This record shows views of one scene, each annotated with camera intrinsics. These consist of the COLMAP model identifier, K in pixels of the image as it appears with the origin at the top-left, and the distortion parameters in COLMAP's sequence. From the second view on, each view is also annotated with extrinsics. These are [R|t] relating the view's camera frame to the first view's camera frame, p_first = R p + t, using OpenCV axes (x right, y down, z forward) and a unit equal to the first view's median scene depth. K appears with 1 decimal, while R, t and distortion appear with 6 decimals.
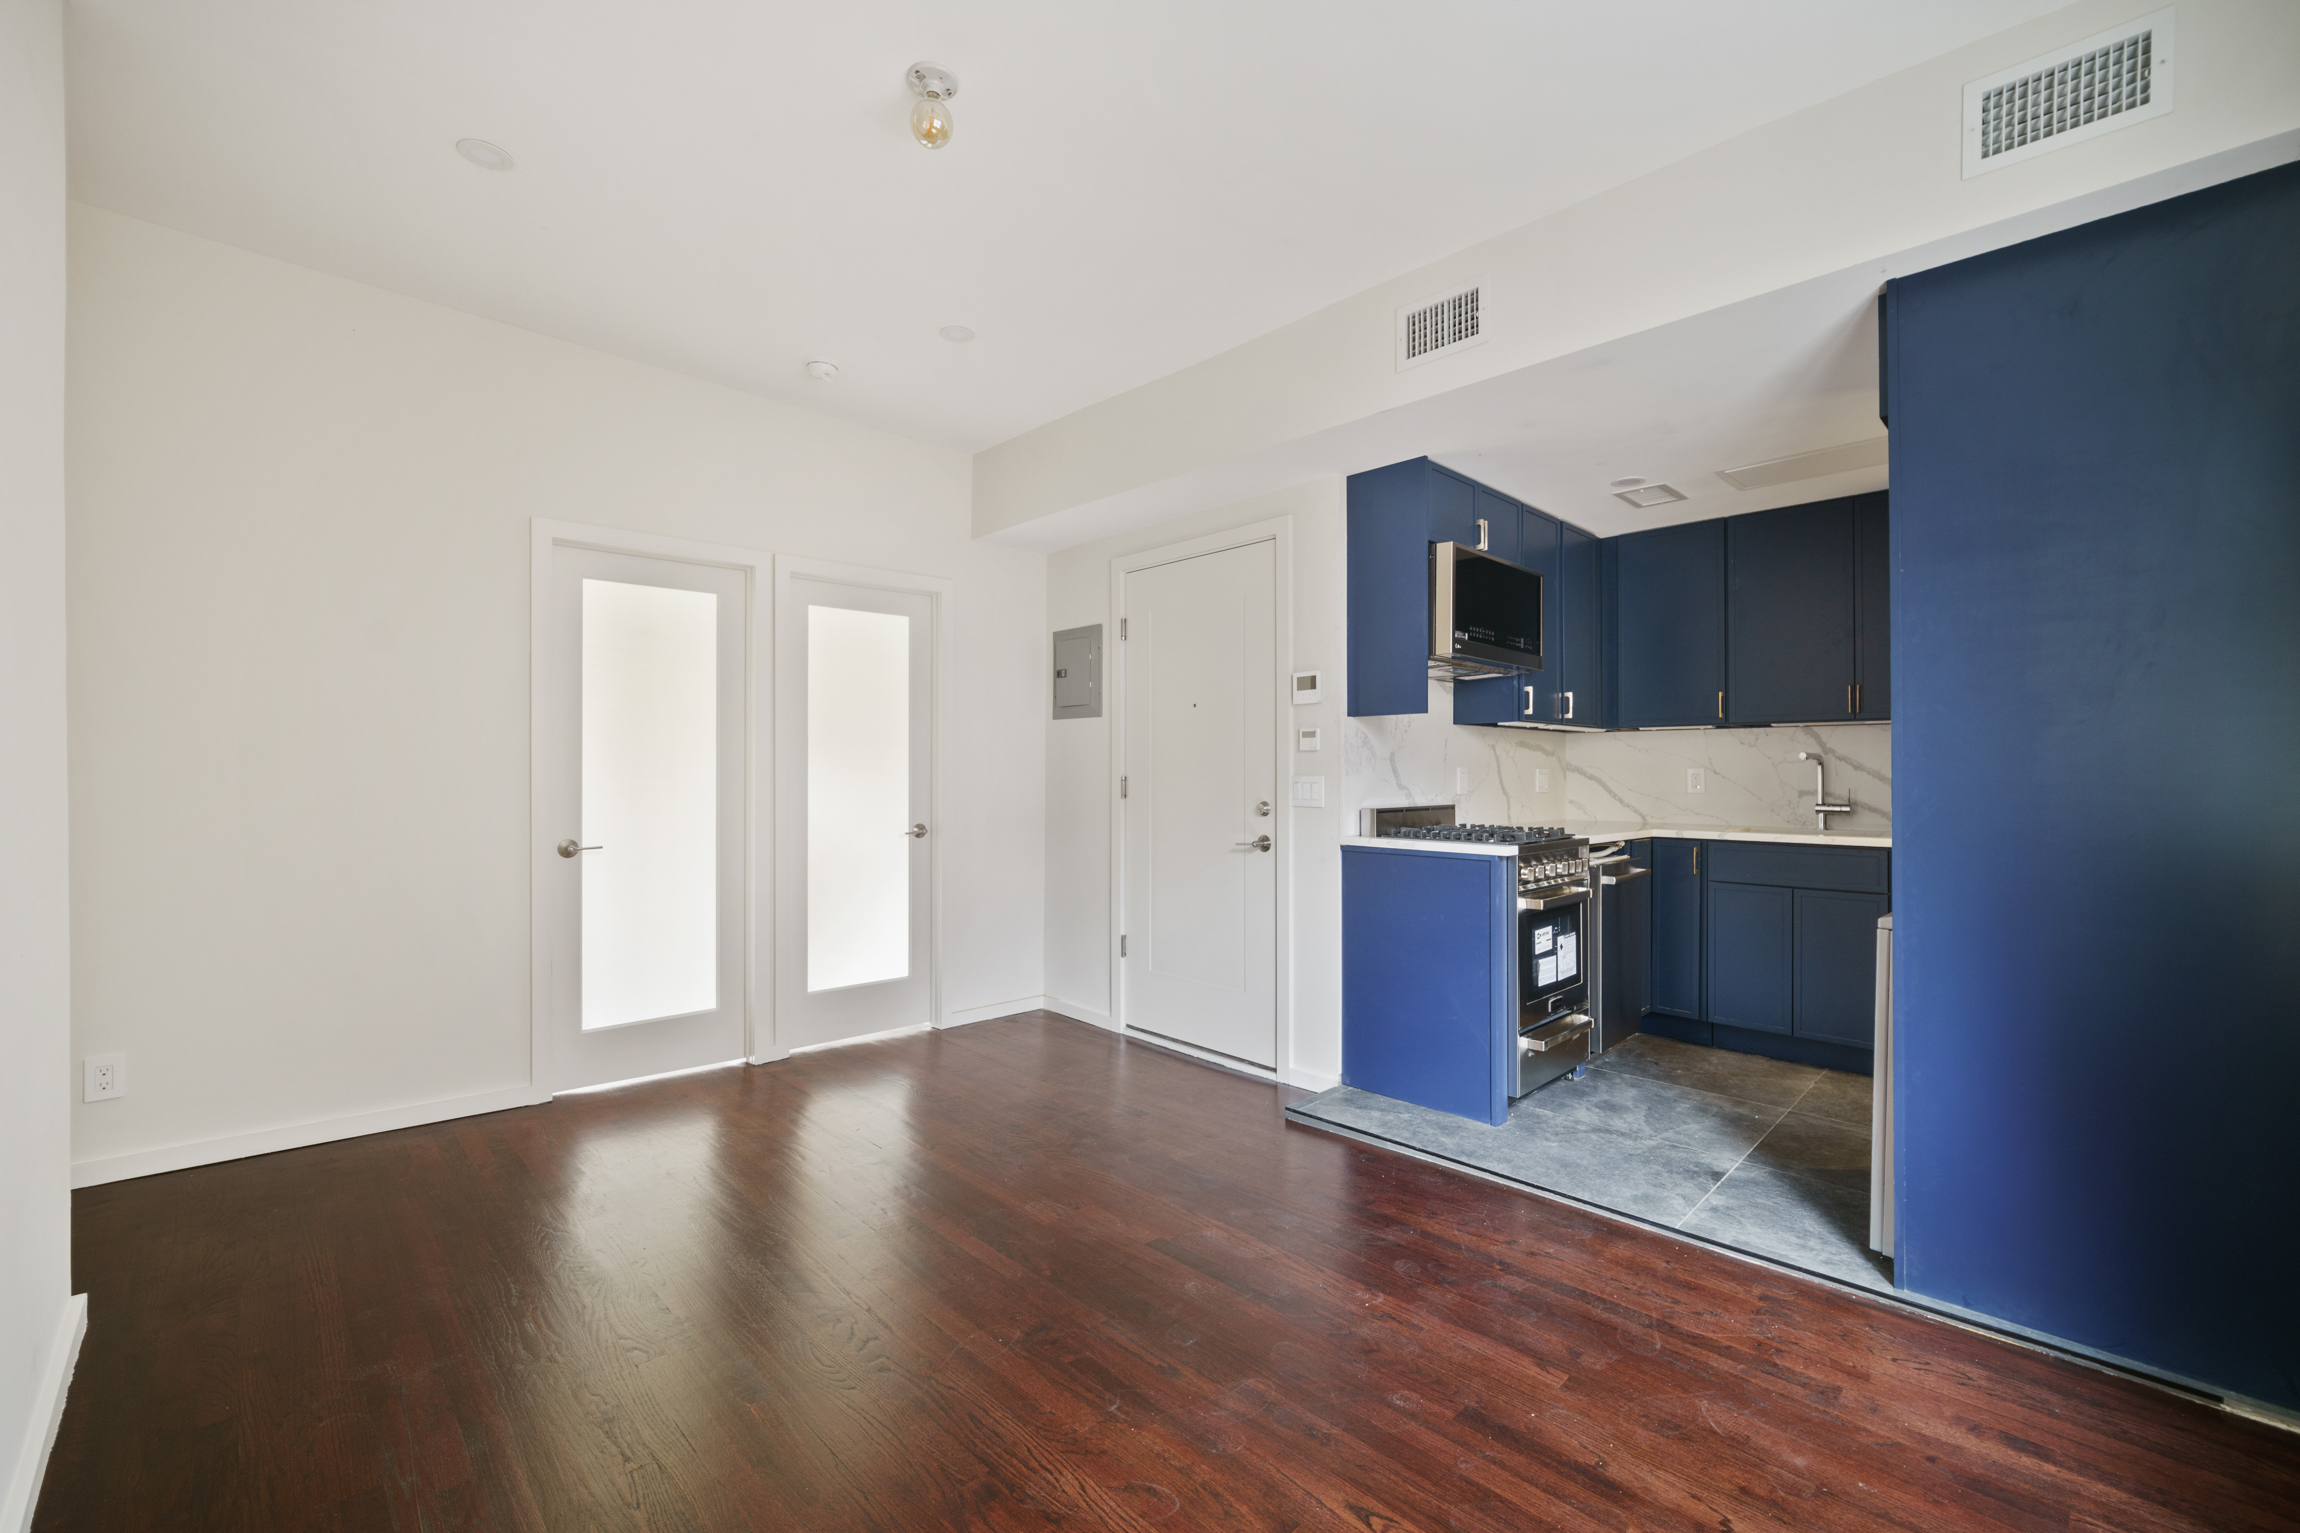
lens RADIAL K [[943.8, 0, 1146.3], [0, 943.8, 763.0], [0, 0, 1]] dist [0.000703, 0.000017]
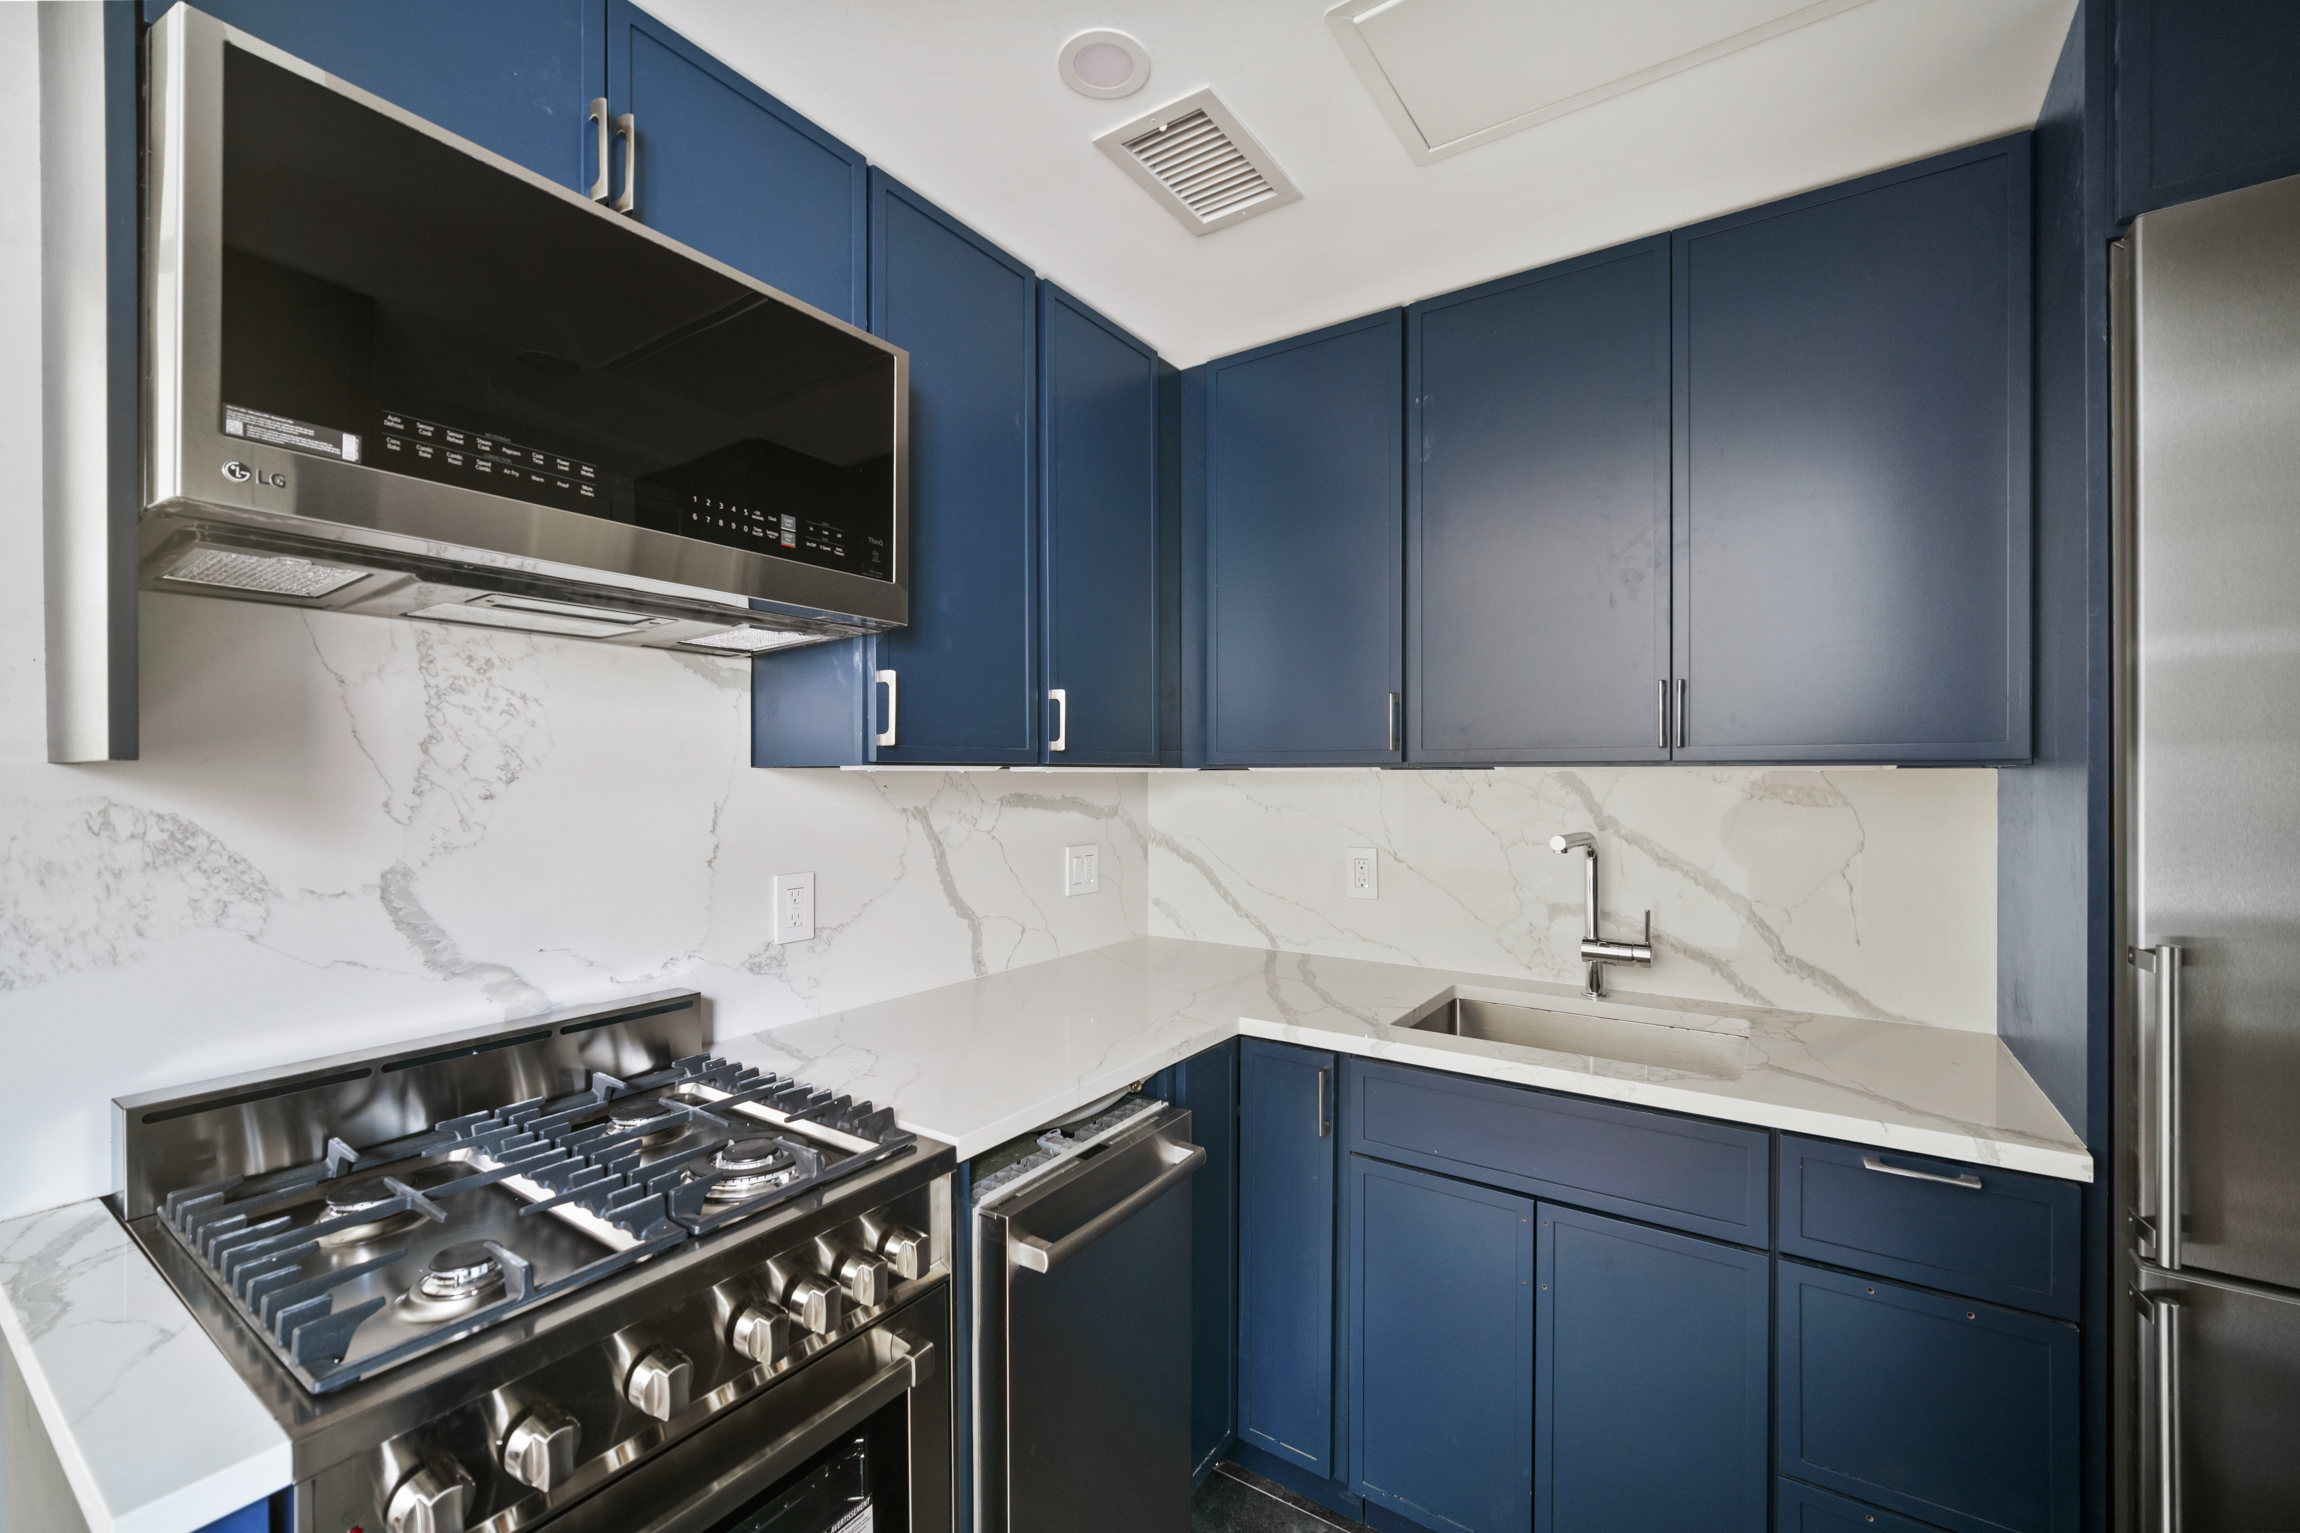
lens RADIAL K [[943.8, 0, 1146.7], [0, 943.8, 771.5], [0, 0, 1]] dist [0.000703, 0.000017]
pose [[0.979310, -0.003615, 0.202334, 0.425267], [0.002190, 0.999971, 0.007268, -0.043490], [-0.202354, -0.006675, 0.979290, 0.616829]]
